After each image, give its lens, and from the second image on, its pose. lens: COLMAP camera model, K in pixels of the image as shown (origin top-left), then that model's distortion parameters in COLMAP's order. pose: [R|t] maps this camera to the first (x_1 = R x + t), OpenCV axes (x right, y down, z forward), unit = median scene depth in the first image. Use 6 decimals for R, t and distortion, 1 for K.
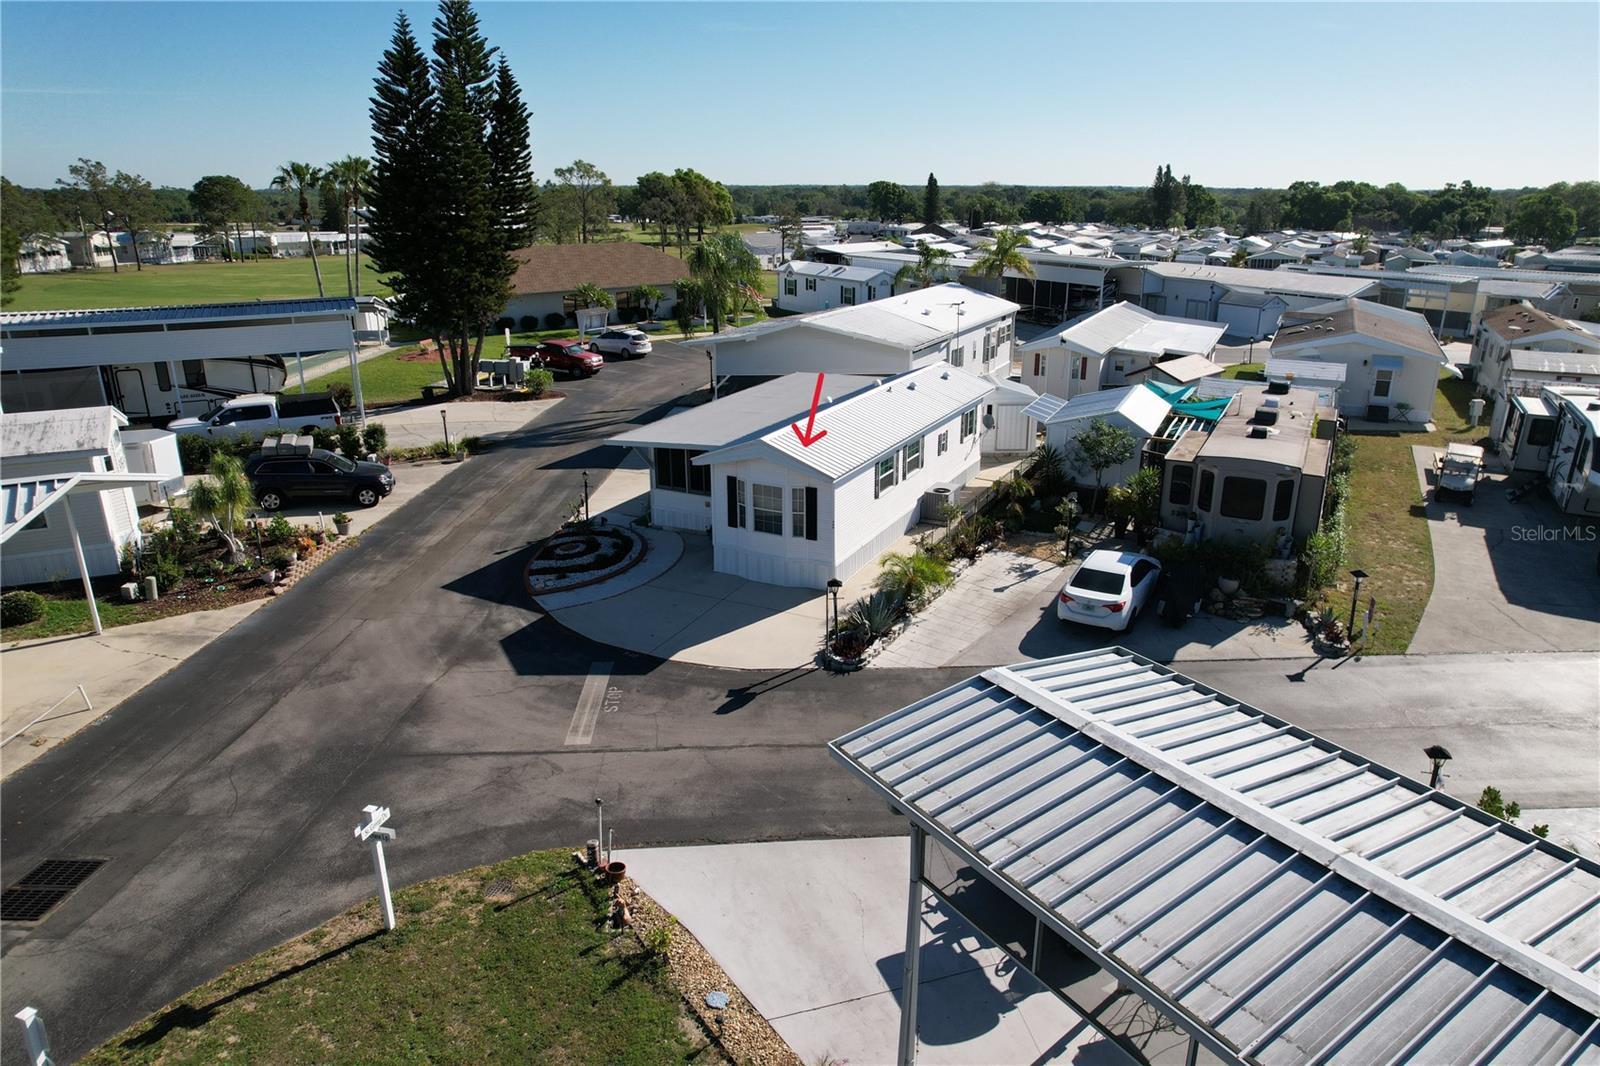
lens RADIAL K [[1022.7, 0, 810.9], [0, 1022.7, 528.8], [0, 0, 1]] dist [-0.071218, 0.061972]
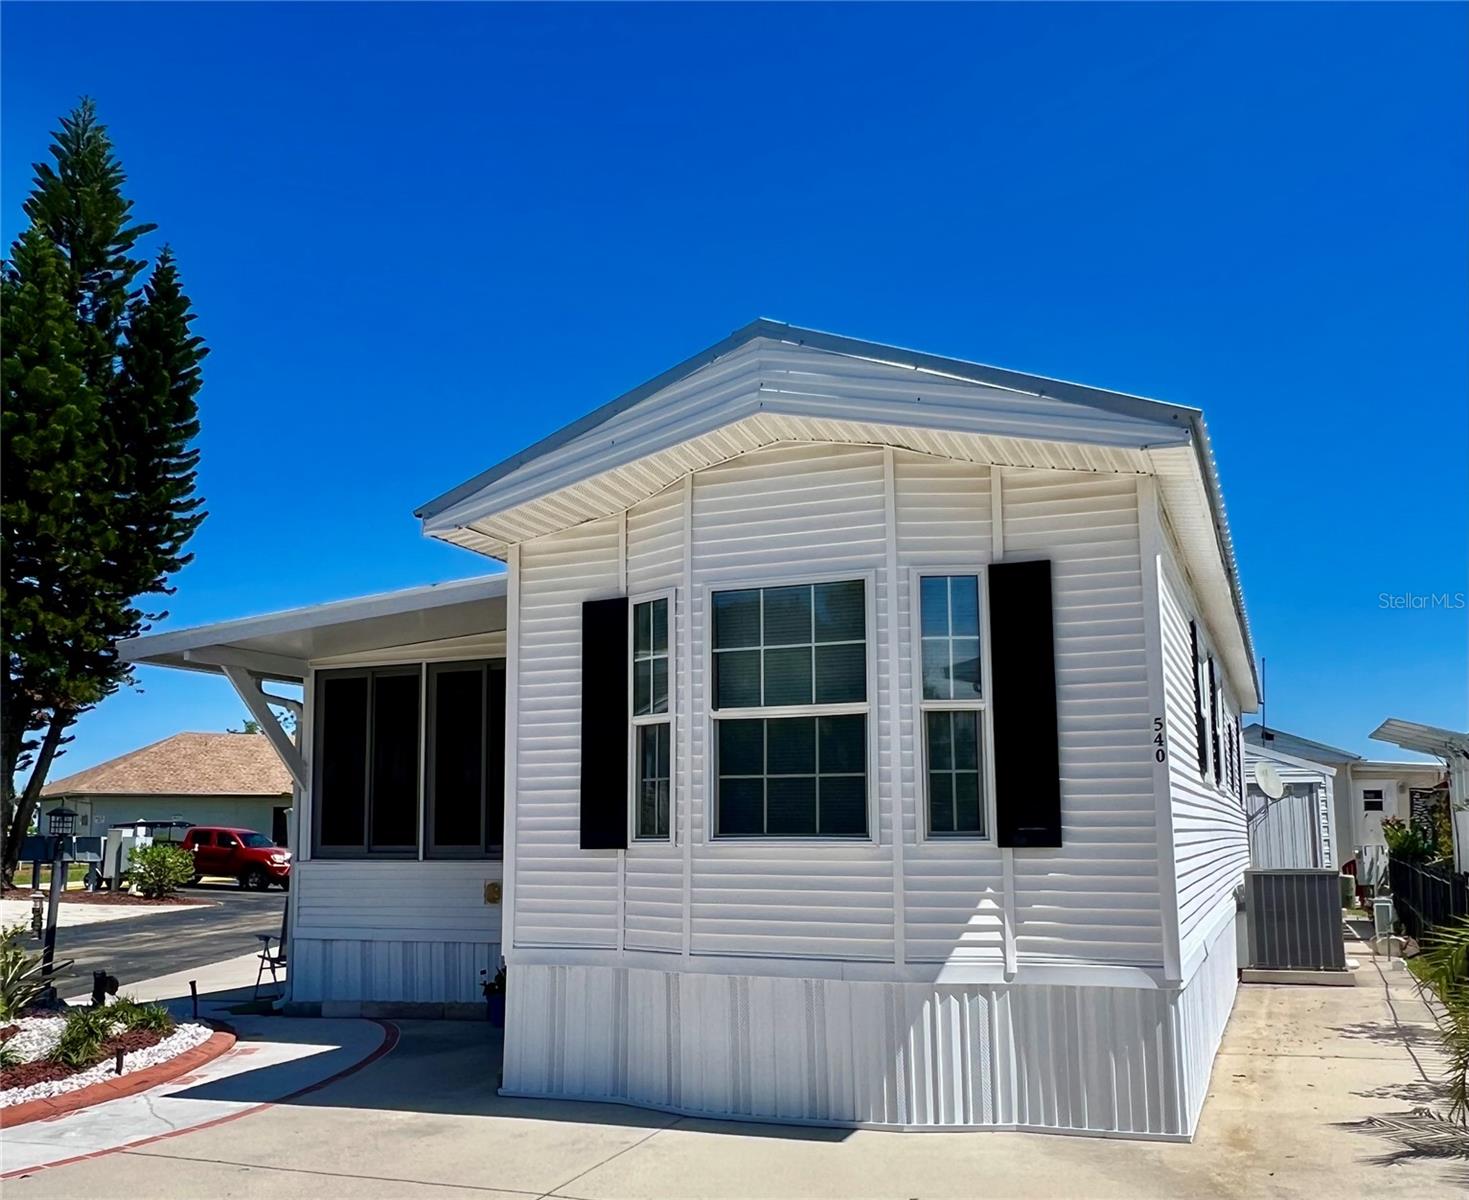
lens RADIAL K [[1357.3, 0, 734.5], [0, 1357.3, 600.0], [0, 0, 1]] dist [-0.063758, 0.001072]
pose [[0.998330, 0.004976, 0.057548, -0.064573], [0.023240, 0.877485, -0.479040, 0.083925], [-0.052882, 0.479578, 0.875904, 0.720084]]
